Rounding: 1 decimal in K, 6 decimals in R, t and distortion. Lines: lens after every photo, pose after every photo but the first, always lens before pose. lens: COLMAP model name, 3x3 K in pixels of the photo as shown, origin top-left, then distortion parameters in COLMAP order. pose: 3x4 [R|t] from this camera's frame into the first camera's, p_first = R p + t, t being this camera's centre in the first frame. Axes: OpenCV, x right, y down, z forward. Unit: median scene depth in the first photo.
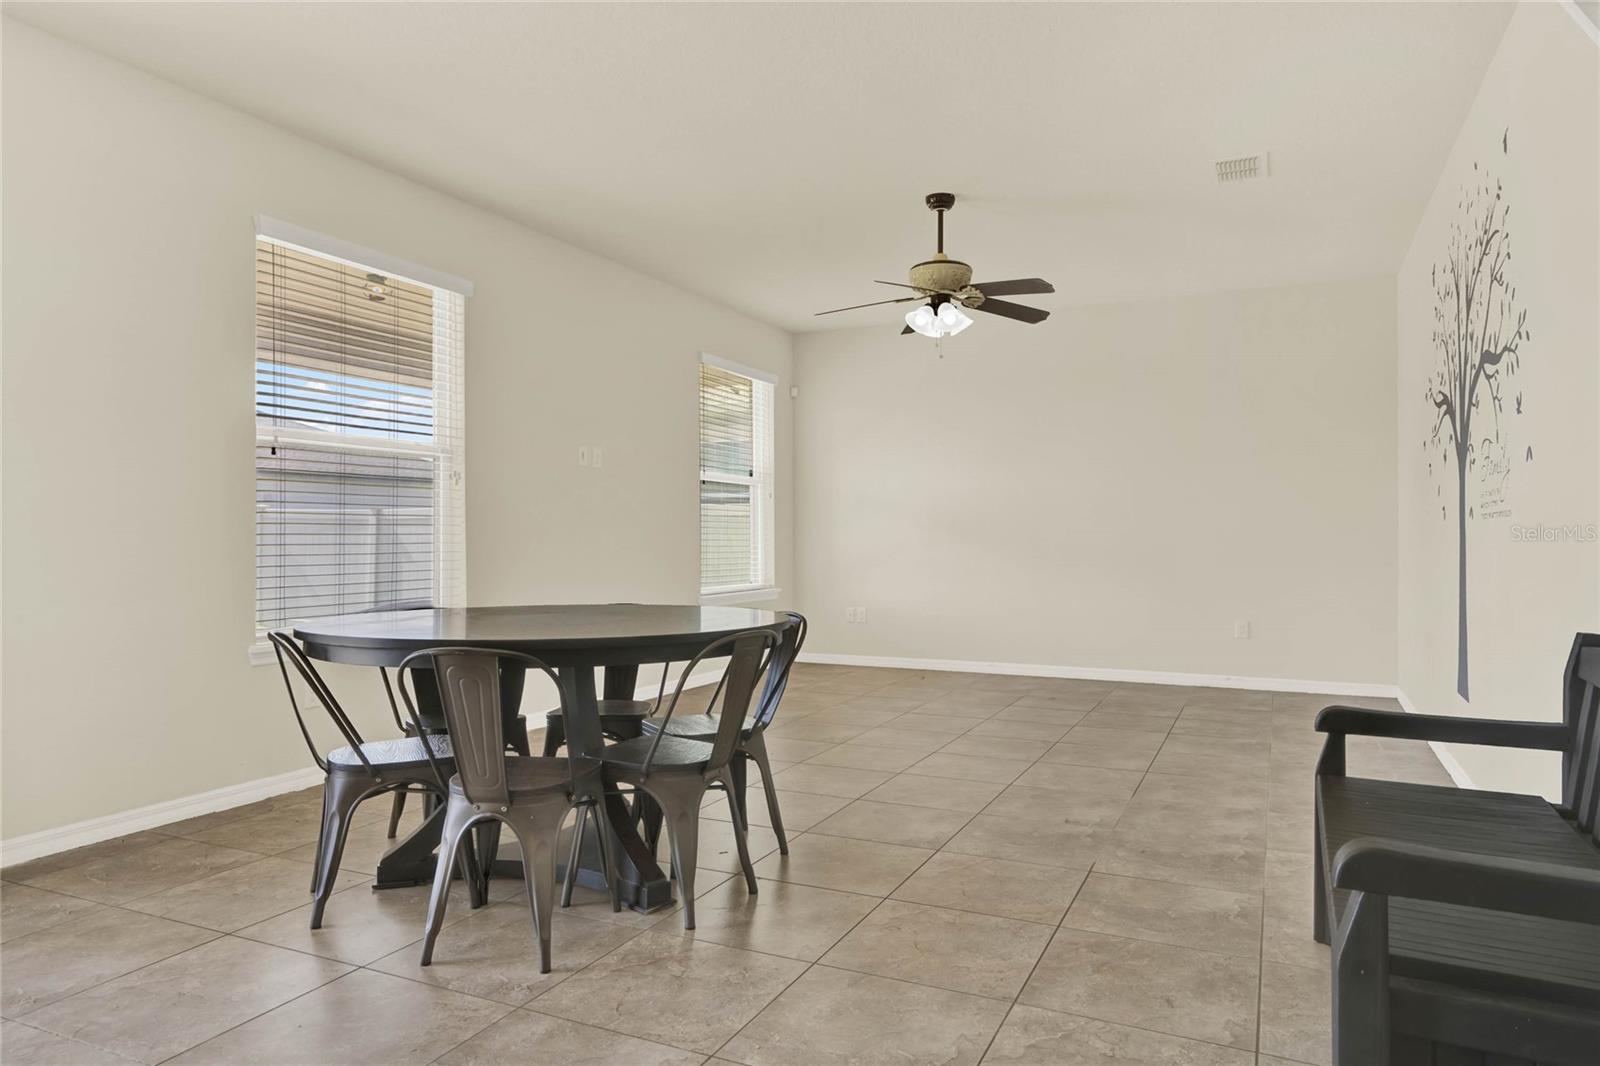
lens RADIAL K [[1032.1, 0, 803.0], [0, 1032.1, 532.3], [0, 0, 1]] dist [-0.000642, 0.002240]
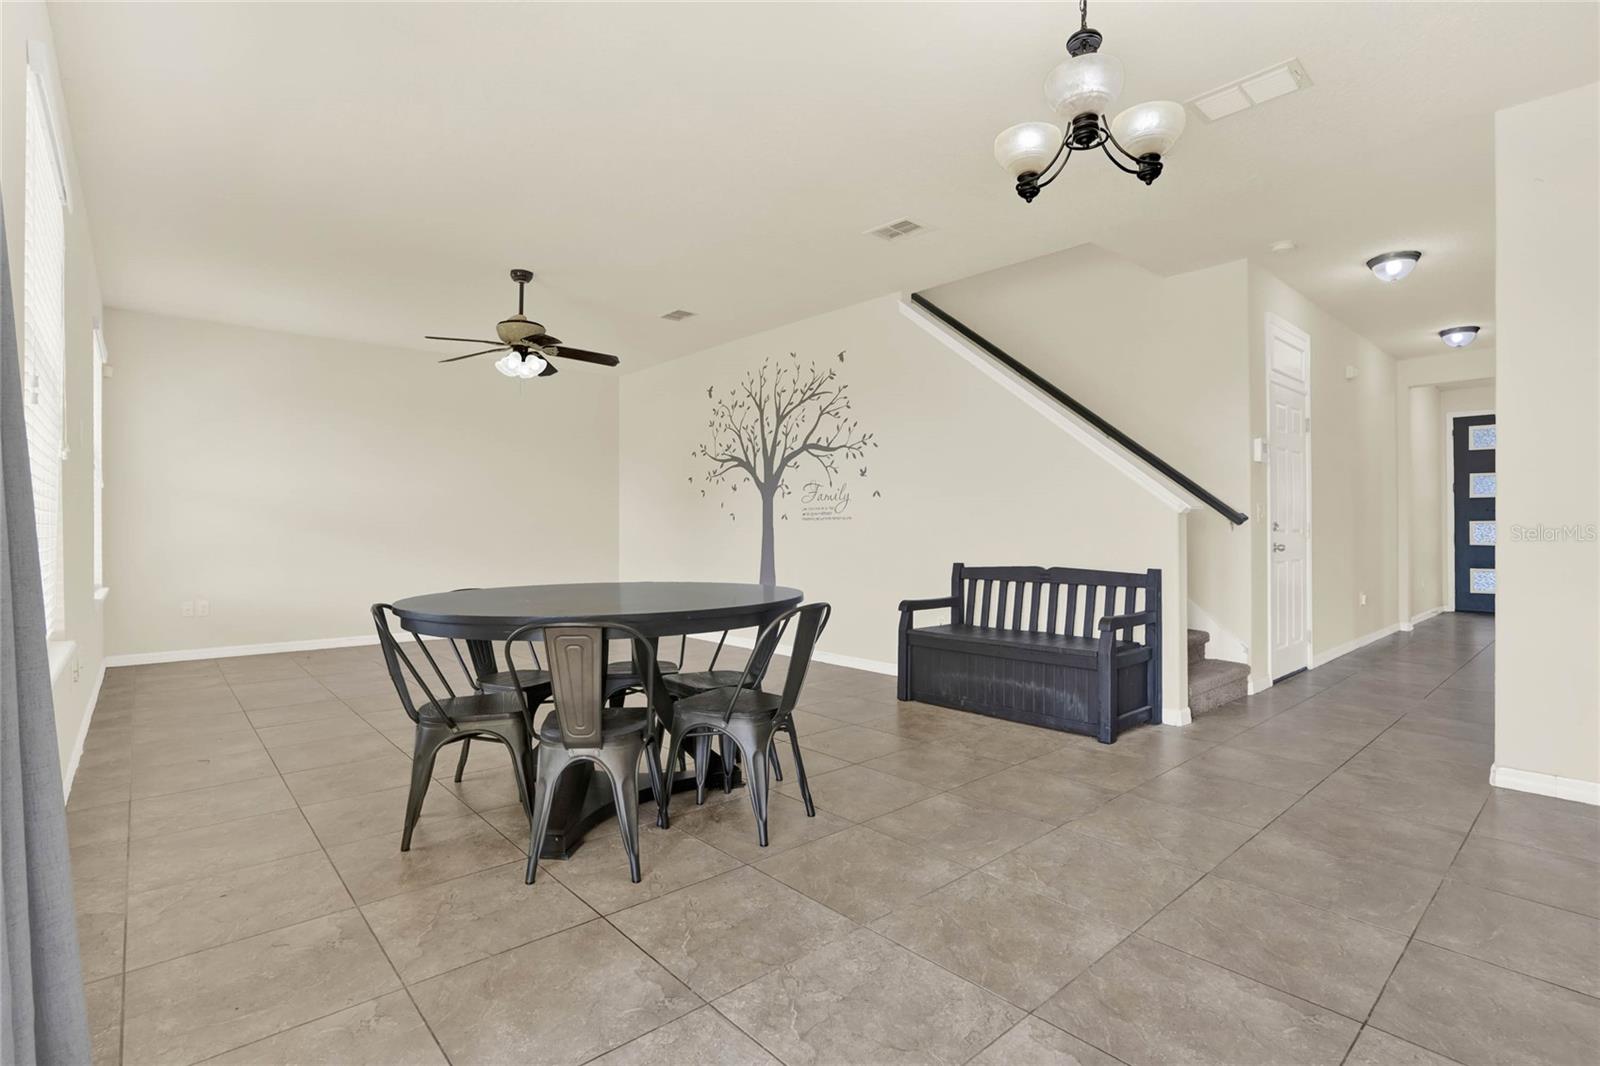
lens RADIAL K [[758.1, 0, 837.4], [0, 758.1, 530.5], [0, 0, 1]] dist [-0.024183, 0.000346]
pose [[0.379492, -0.007873, 0.925162, -0.989149], [-0.000861, 0.999960, 0.008863, -0.005083], [-0.925195, -0.004160, 0.379470, 0.421682]]
